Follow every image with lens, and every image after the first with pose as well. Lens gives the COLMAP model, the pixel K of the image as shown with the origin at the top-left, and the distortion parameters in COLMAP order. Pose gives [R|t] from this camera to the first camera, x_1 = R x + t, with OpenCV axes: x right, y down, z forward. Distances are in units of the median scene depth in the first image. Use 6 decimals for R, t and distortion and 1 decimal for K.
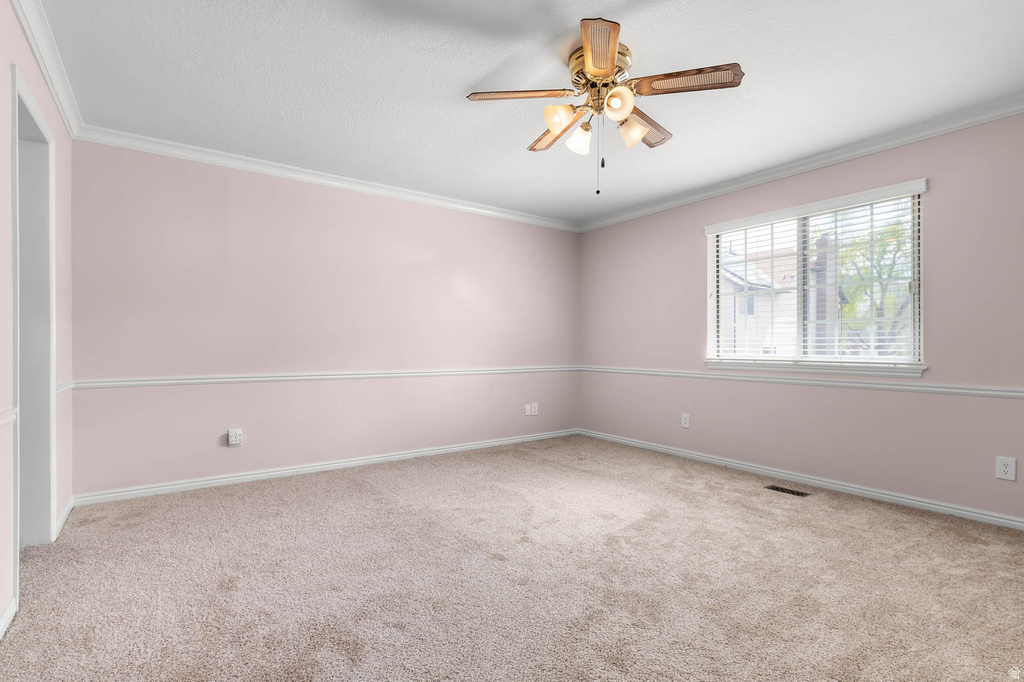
lens RADIAL K [[498.5, 0, 518.7], [0, 498.5, 346.6], [0, 0, 1]] dist [0.000175, 0.000199]
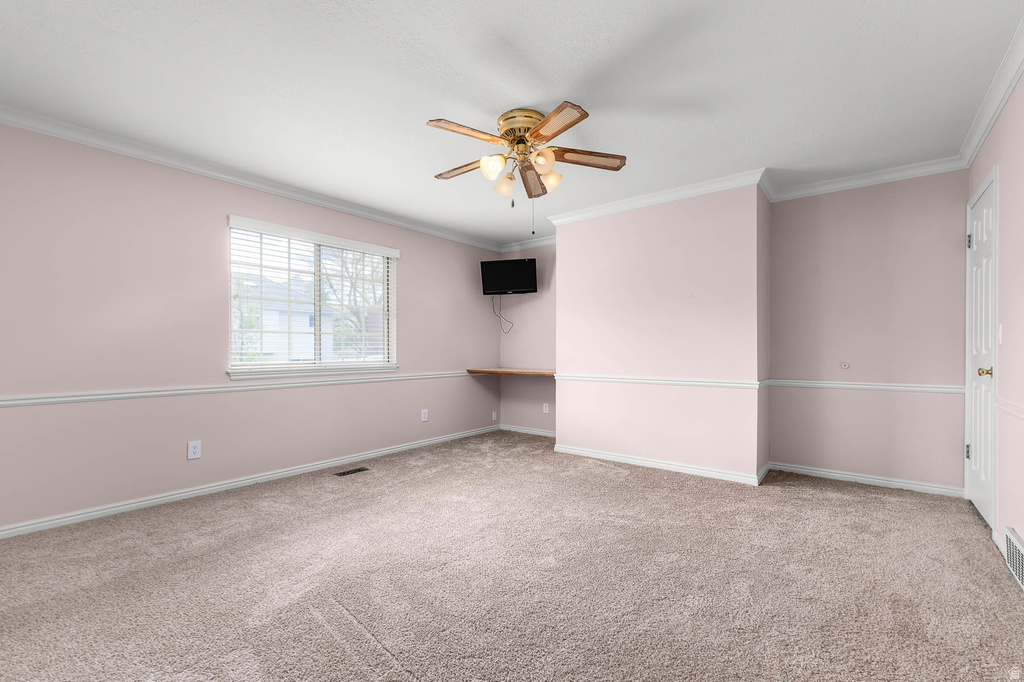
lens RADIAL K [[435.9, 0, 514.1], [0, 435.9, 351.2], [0, 0, 1]] dist [0.001496, 0.000584]
pose [[-0.275082, 0.006689, 0.961398, -0.576855], [0.014723, 0.999888, -0.002744, 0.004519], [-0.961308, 0.013400, -0.275149, 0.885558]]
